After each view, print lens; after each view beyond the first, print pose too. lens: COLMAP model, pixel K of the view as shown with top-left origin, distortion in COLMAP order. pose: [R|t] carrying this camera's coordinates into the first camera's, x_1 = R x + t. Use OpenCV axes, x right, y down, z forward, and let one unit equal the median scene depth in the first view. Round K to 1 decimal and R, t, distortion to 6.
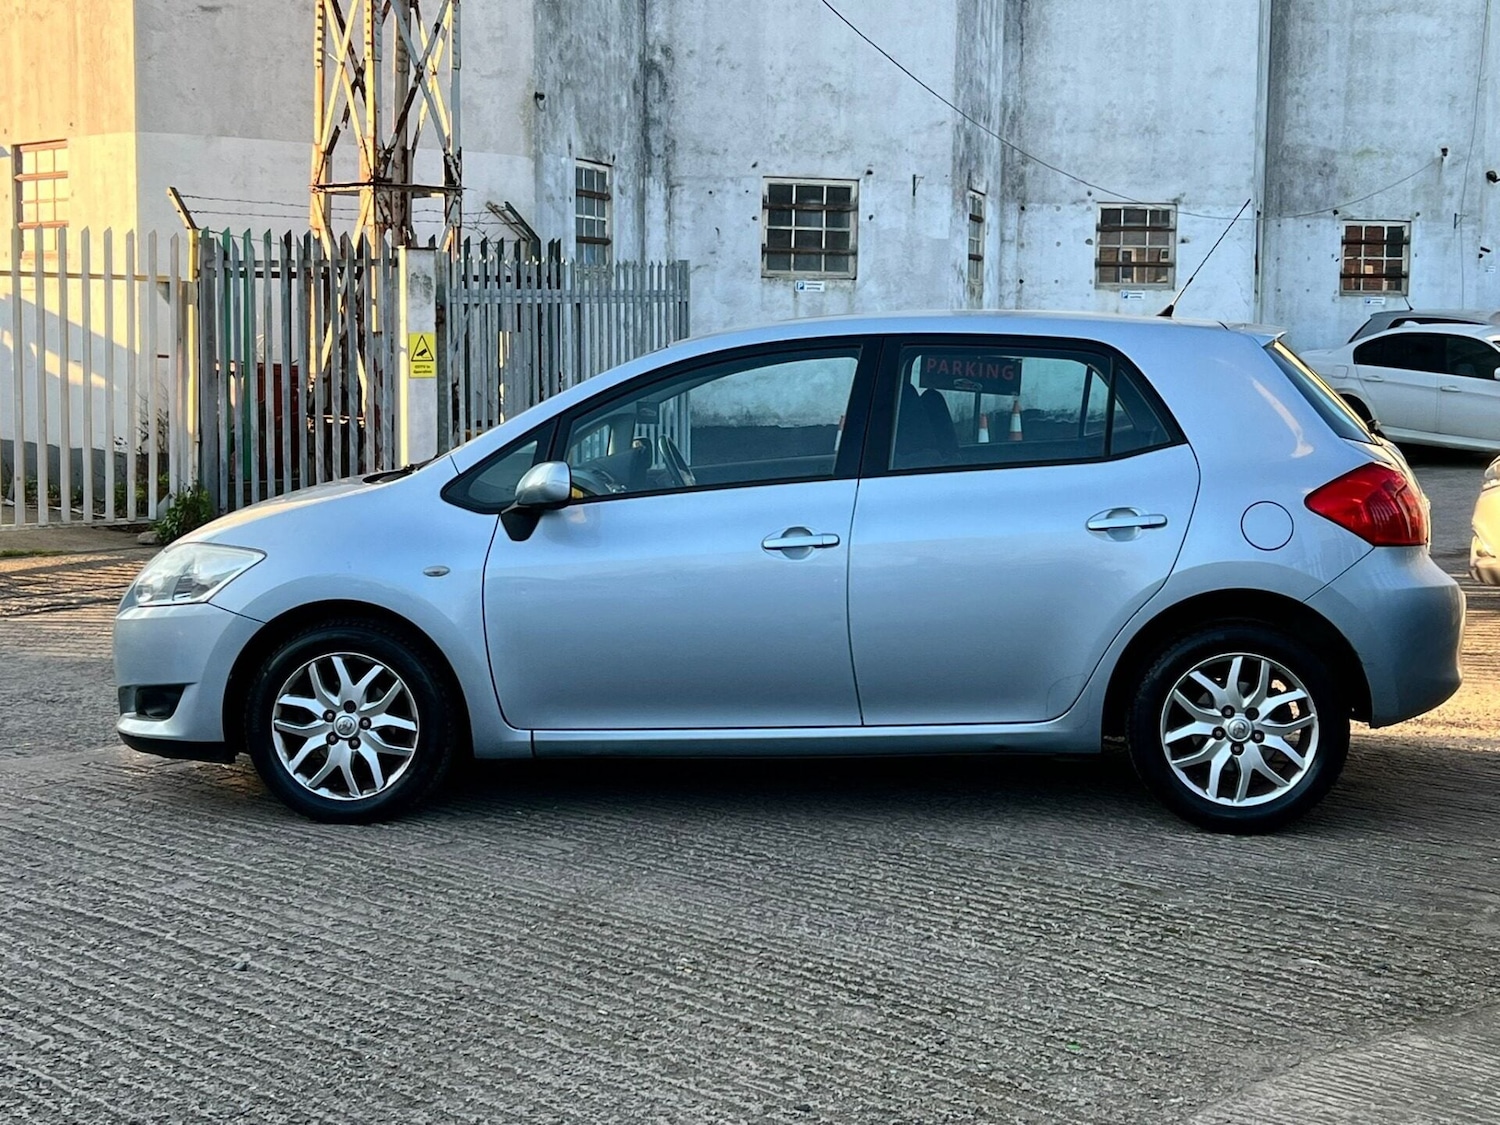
lens RADIAL K [[2331.2, 0, 739.0], [0, 2331.2, 564.3], [0, 0, 1]] dist [0.082634, 0.000000]
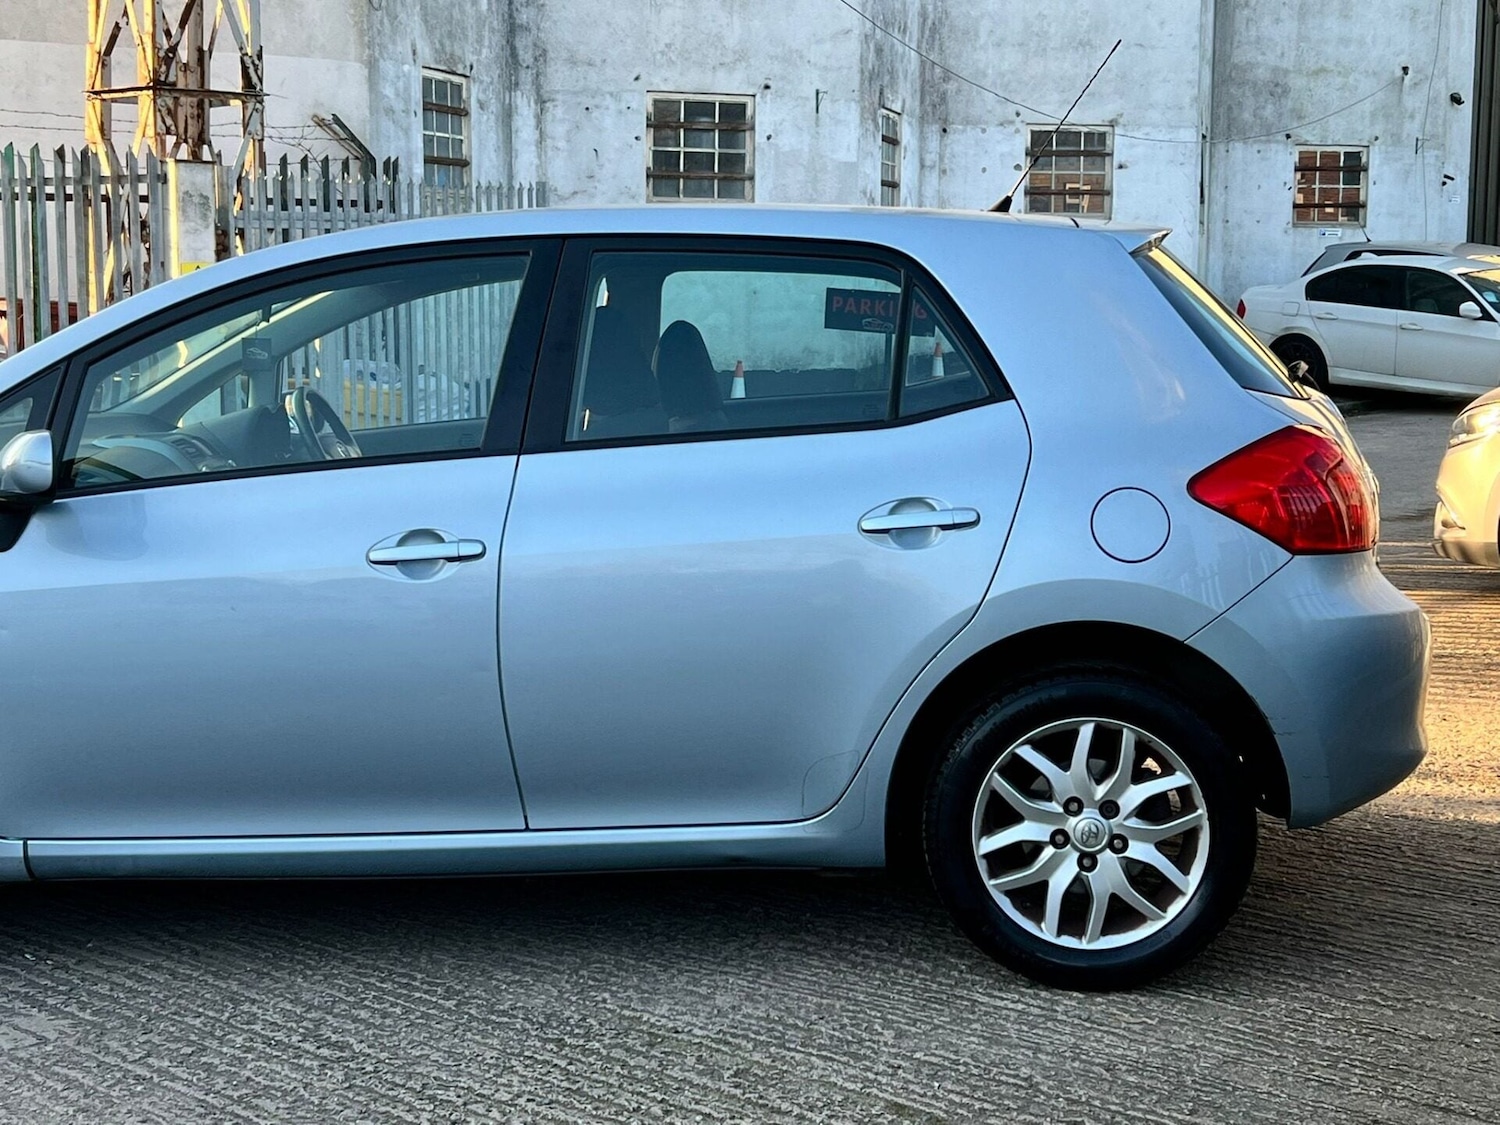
lens RADIAL K [[2331.2, 0, 756.5], [0, 2331.2, 567.7], [0, 0, 1]] dist [0.082634, 0.000000]
pose [[0.999739, -0.007146, 0.021680, 0.098152], [0.006605, 0.999668, 0.024908, -0.019686], [-0.021851, -0.024758, 0.999455, 0.320264]]
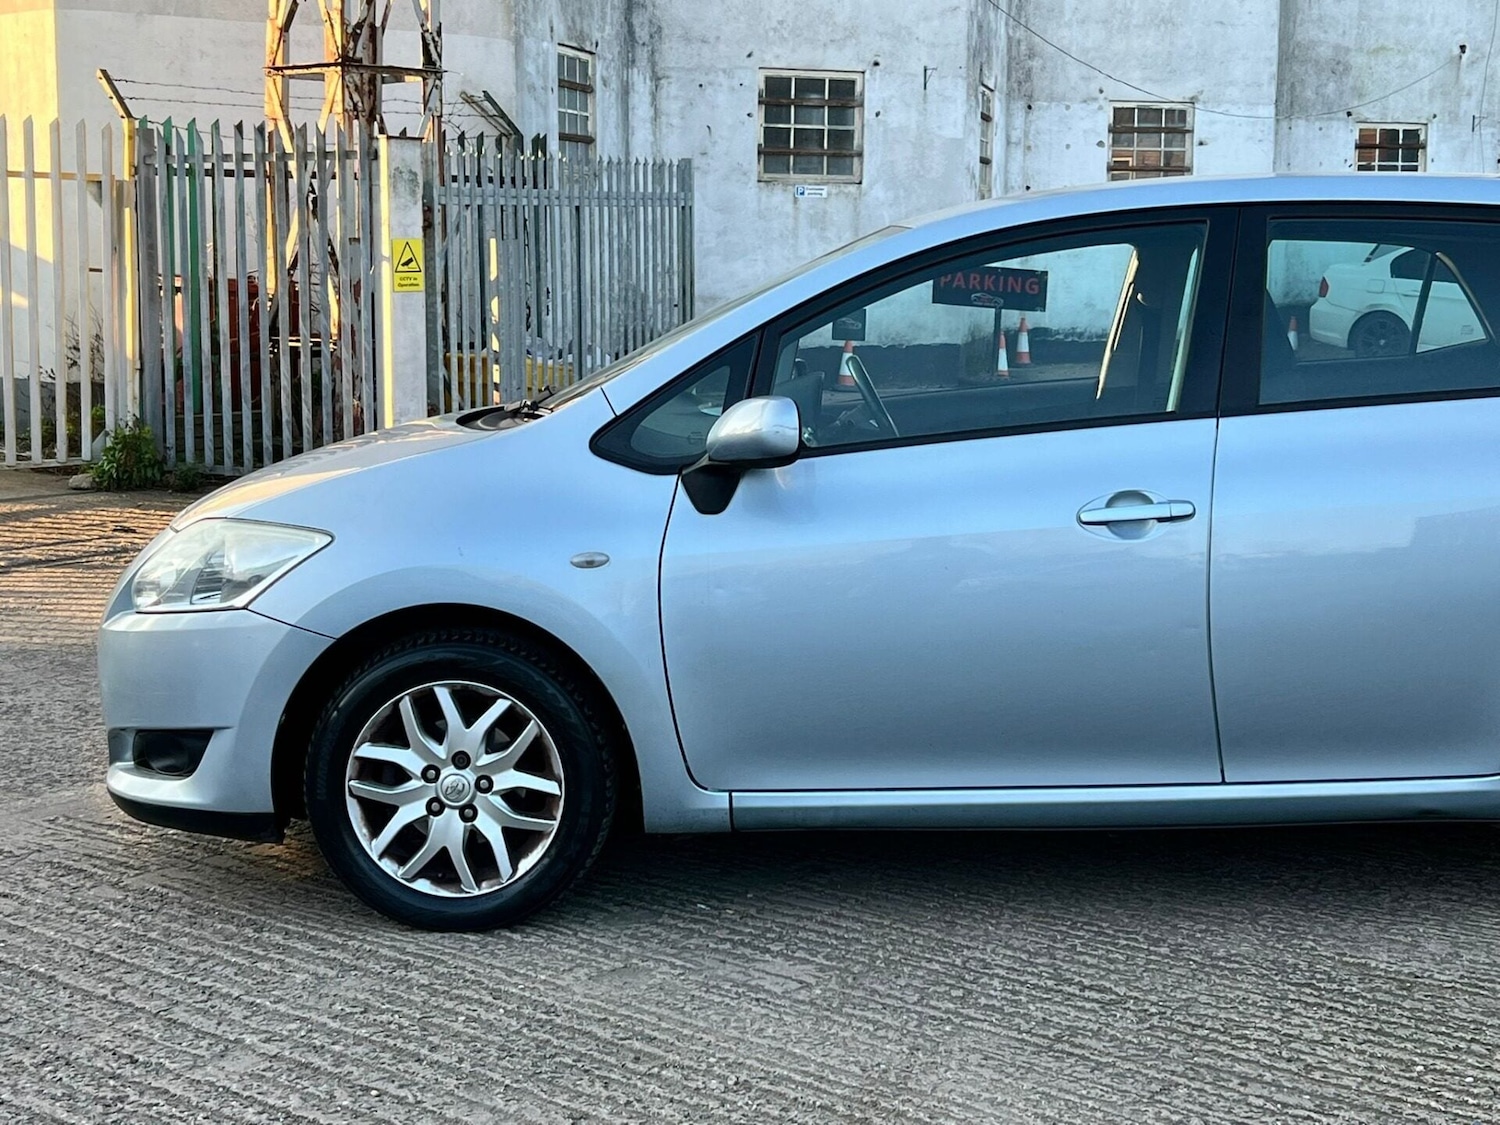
lens RADIAL K [[2331.2, 0, 742.6], [0, 2331.2, 559.4], [0, 0, 1]] dist [0.082634, 0.000000]
pose [[0.999113, -0.008990, 0.041137, -0.107375], [0.007726, 0.999497, 0.030773, -0.016818], [-0.041393, -0.030428, 0.998679, 0.307575]]
